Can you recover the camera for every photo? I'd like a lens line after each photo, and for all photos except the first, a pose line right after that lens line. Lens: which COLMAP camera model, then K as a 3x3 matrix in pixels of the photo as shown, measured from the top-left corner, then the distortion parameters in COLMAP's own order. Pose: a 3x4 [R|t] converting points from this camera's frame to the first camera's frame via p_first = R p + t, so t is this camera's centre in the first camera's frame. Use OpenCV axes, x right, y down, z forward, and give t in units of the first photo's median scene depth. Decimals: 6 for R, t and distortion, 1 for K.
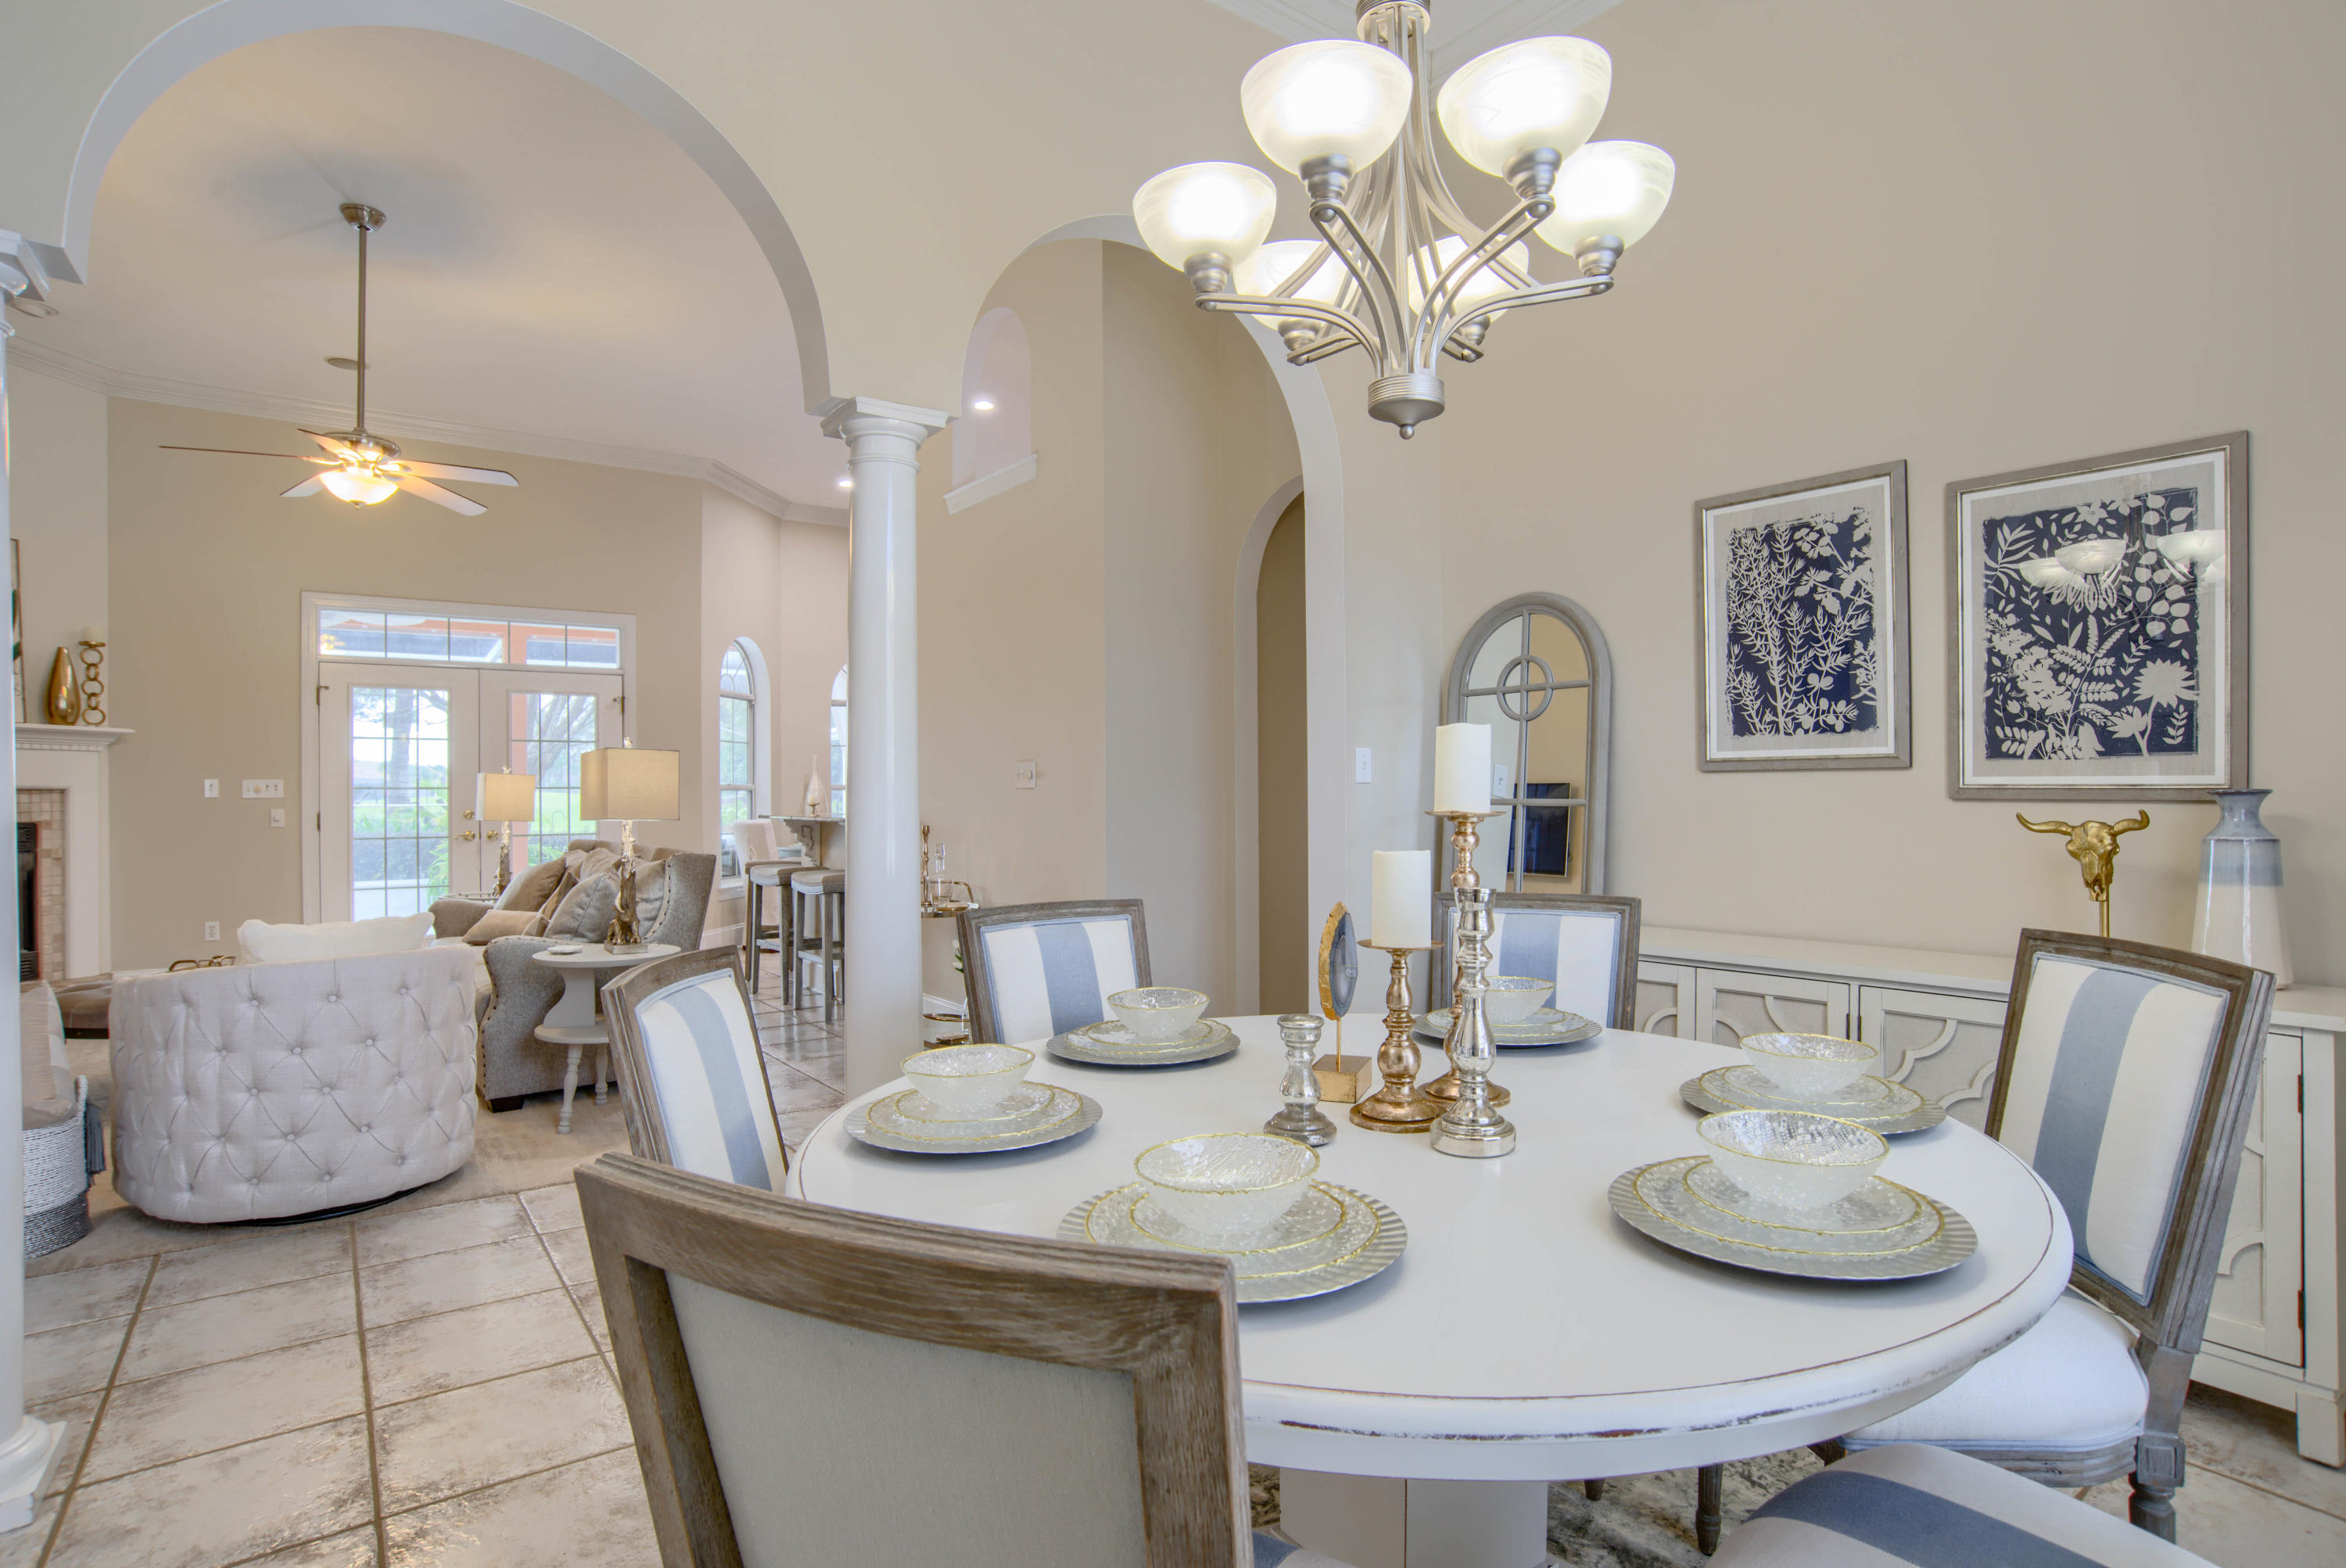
lens RADIAL K [[1190.5, 0, 1179.5], [0, 1190.5, 793.2], [0, 0, 1]] dist [-0.105423, 0.049864]
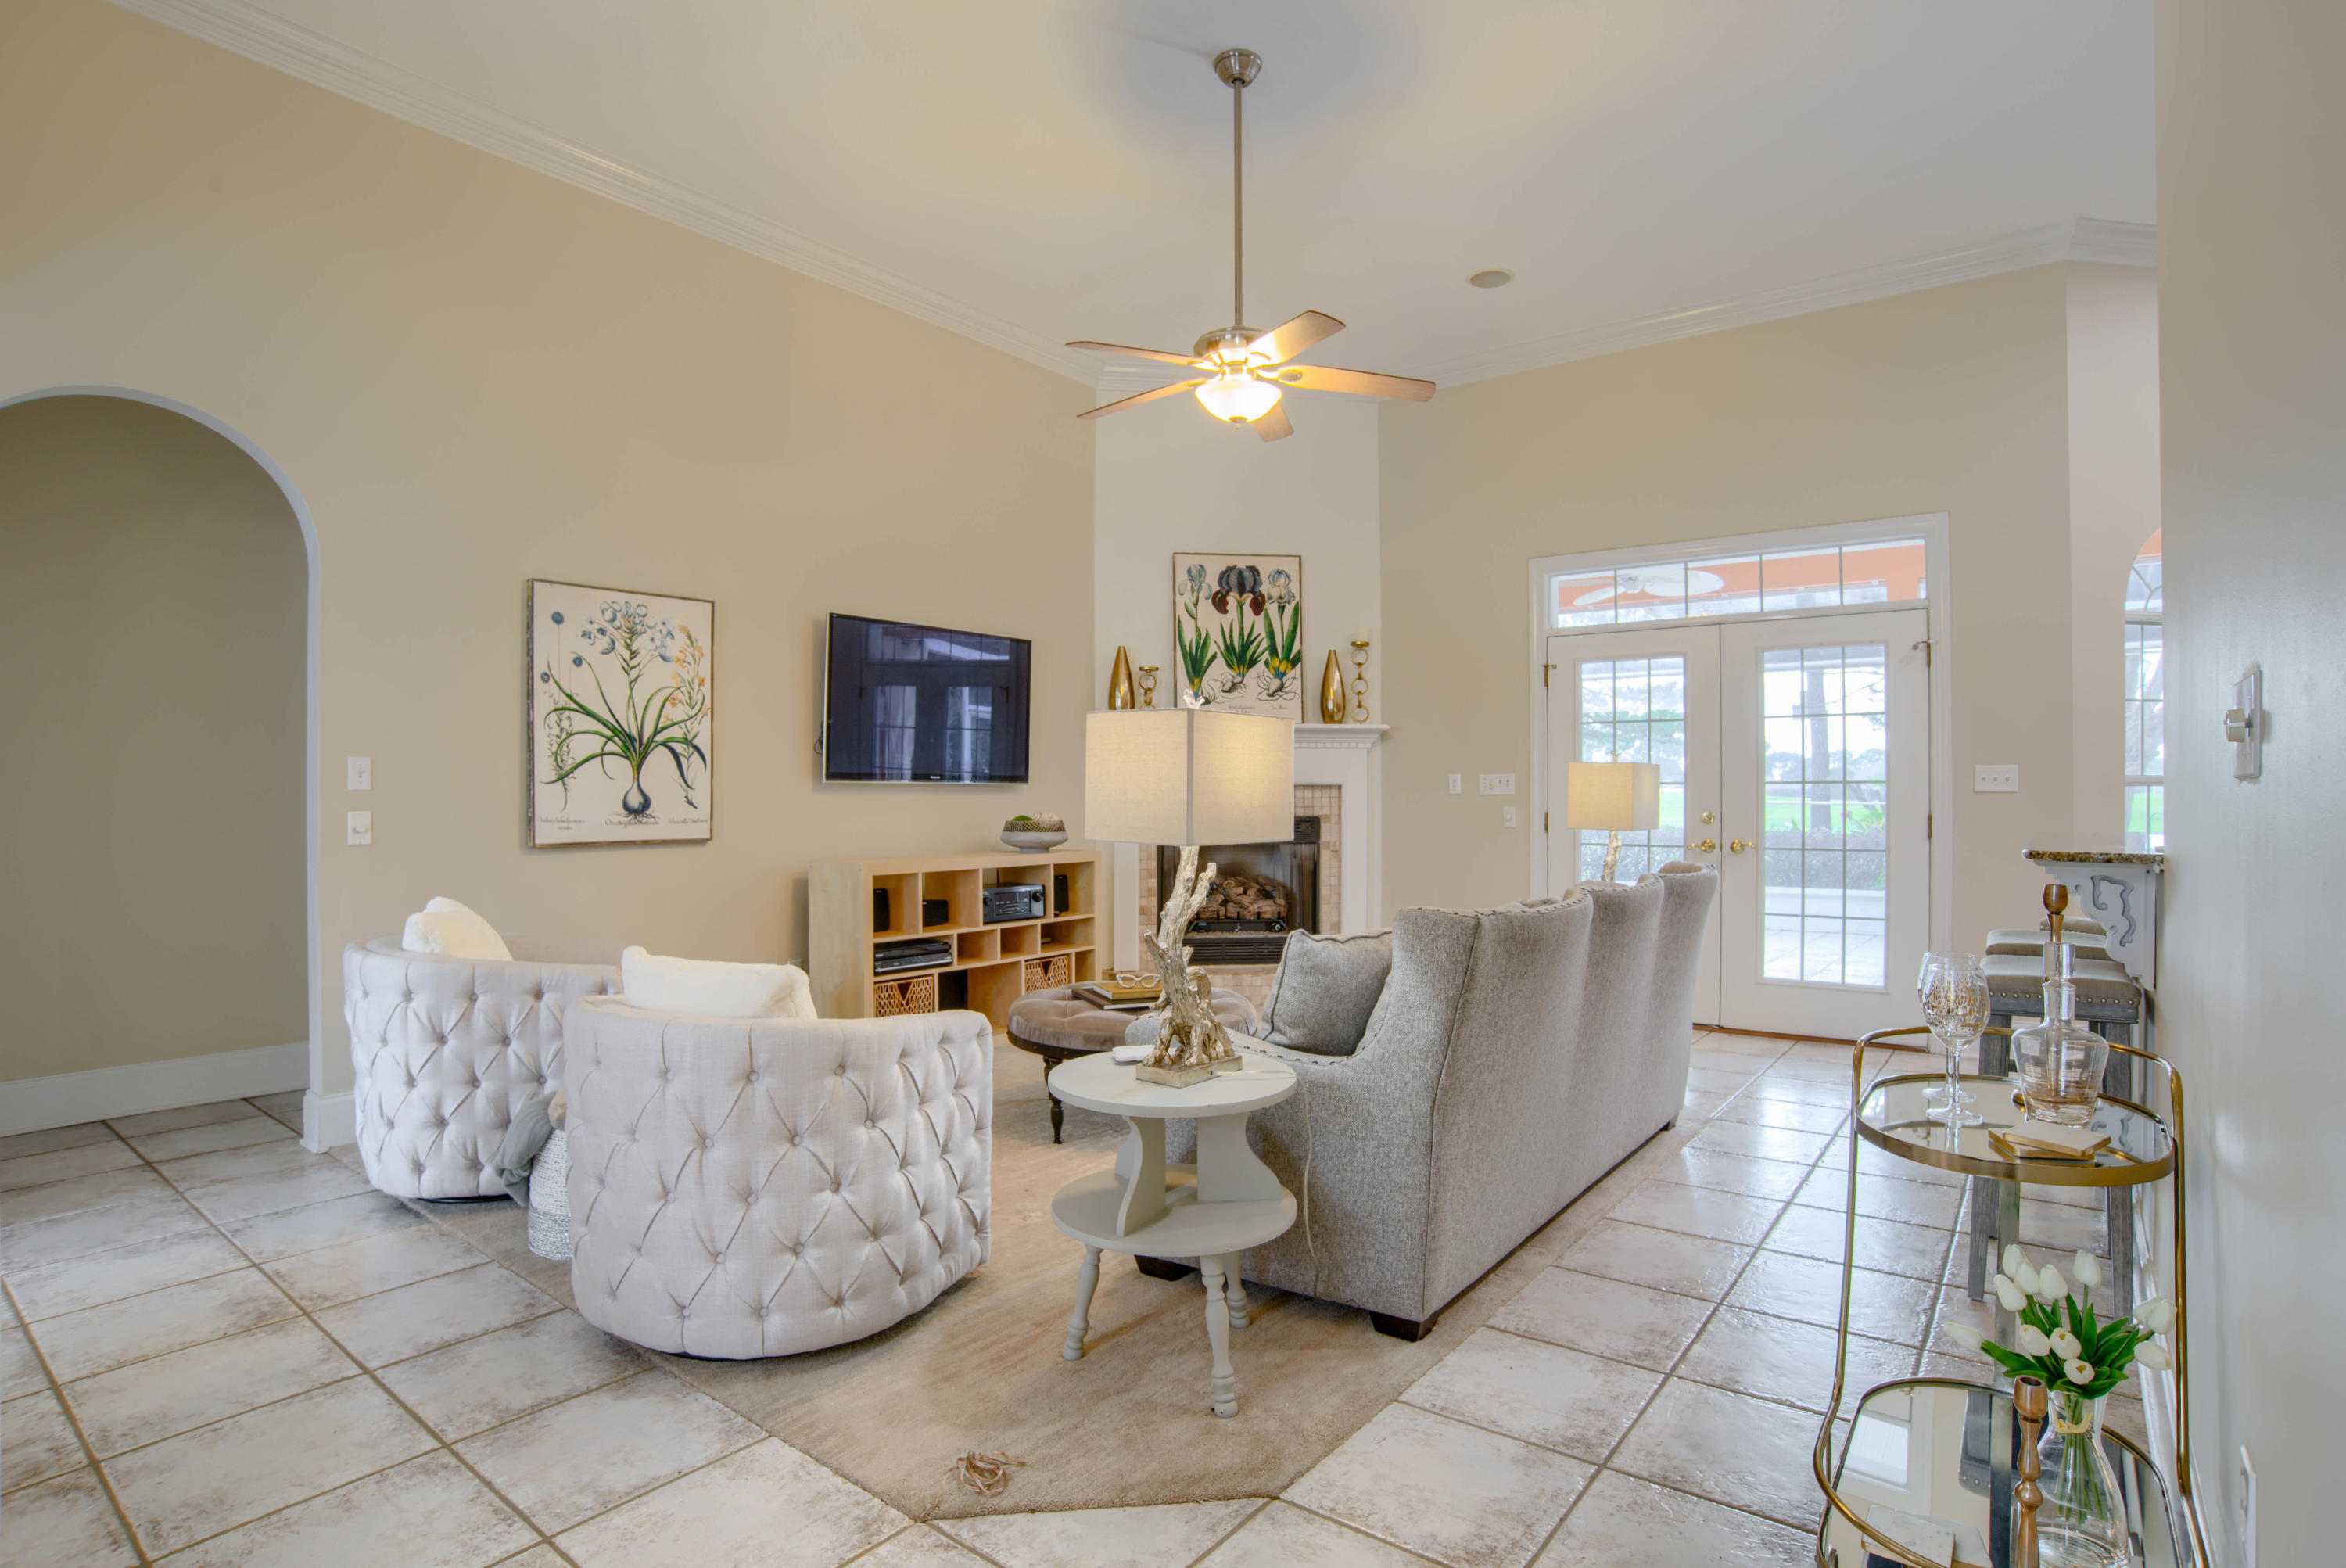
lens RADIAL K [[1190.5, 0, 1179.5], [0, 1190.5, 793.2], [0, 0, 1]] dist [-0.105423, 0.049864]
pose [[0.255734, 0.004747, -0.966736, 0.200379], [-0.000424, 0.999988, 0.004798, -0.005553], [0.966747, -0.000817, 0.255733, 2.663631]]
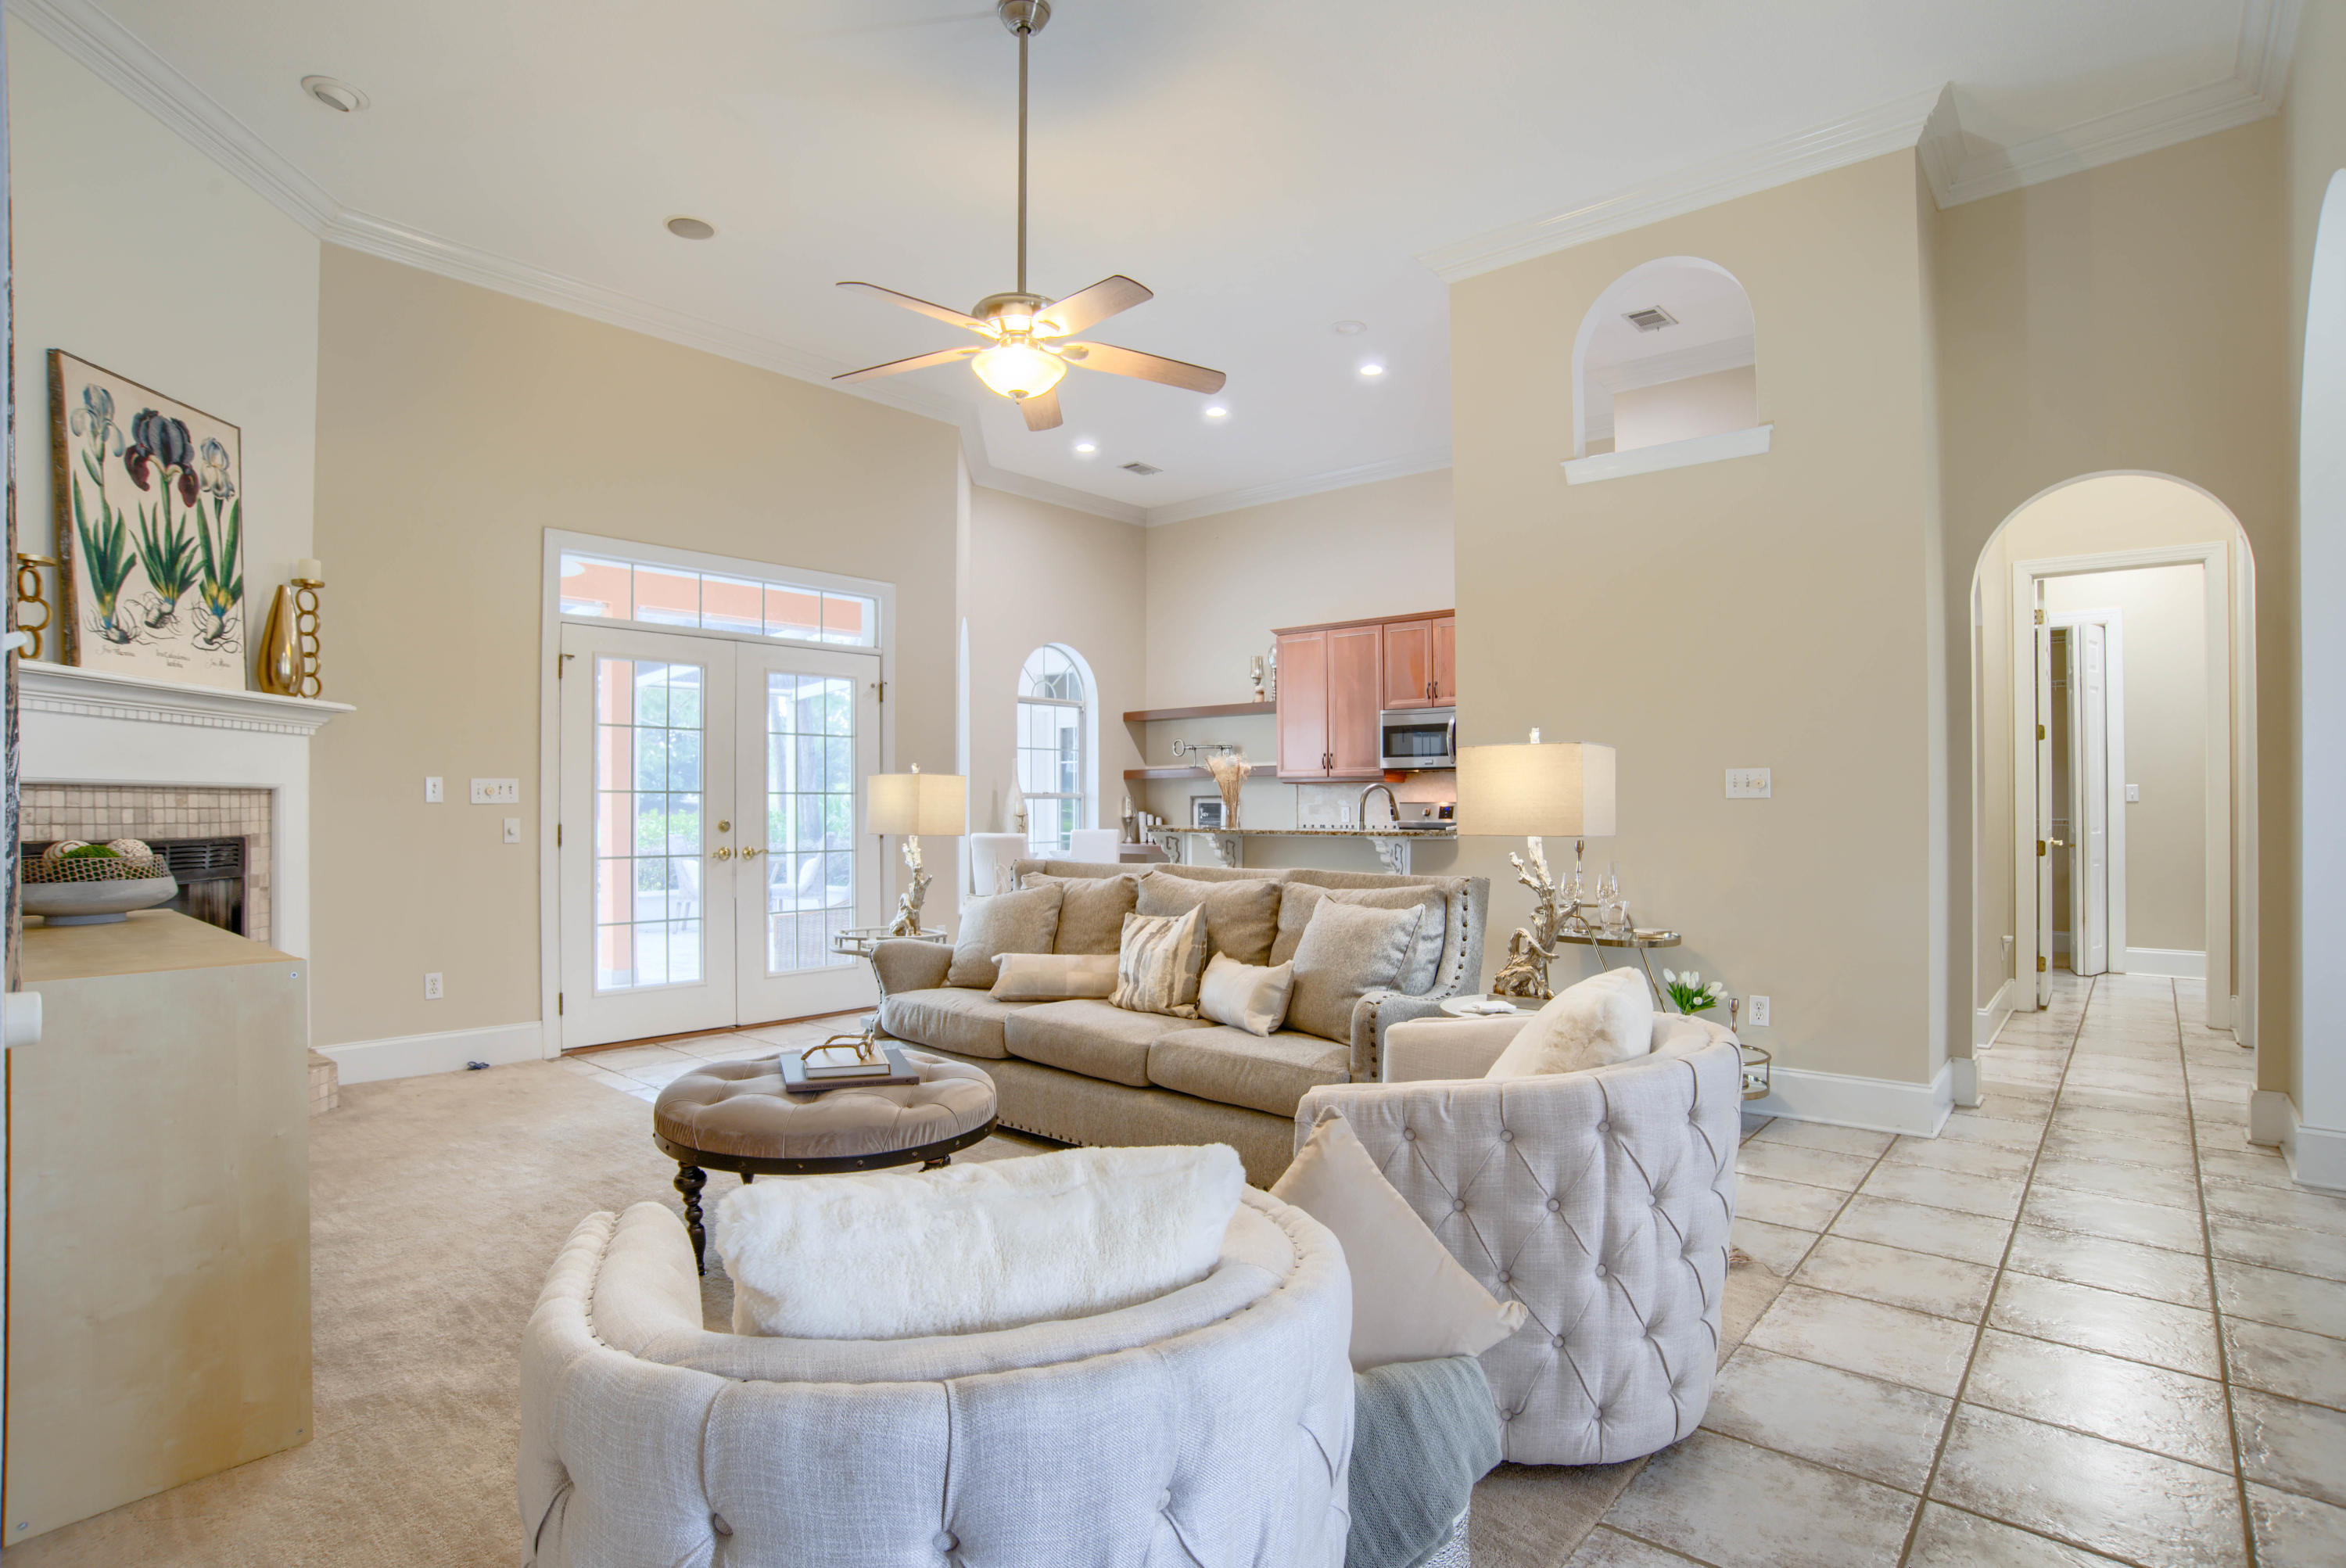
lens RADIAL K [[1190.5, 0, 1179.5], [0, 1190.5, 793.2], [0, 0, 1]] dist [-0.105423, 0.049864]
pose [[0.977567, 0.007953, 0.210474, -2.748531], [-0.006036, 0.999934, -0.009751, 0.012682], [-0.210537, 0.008262, 0.977551, 0.896070]]
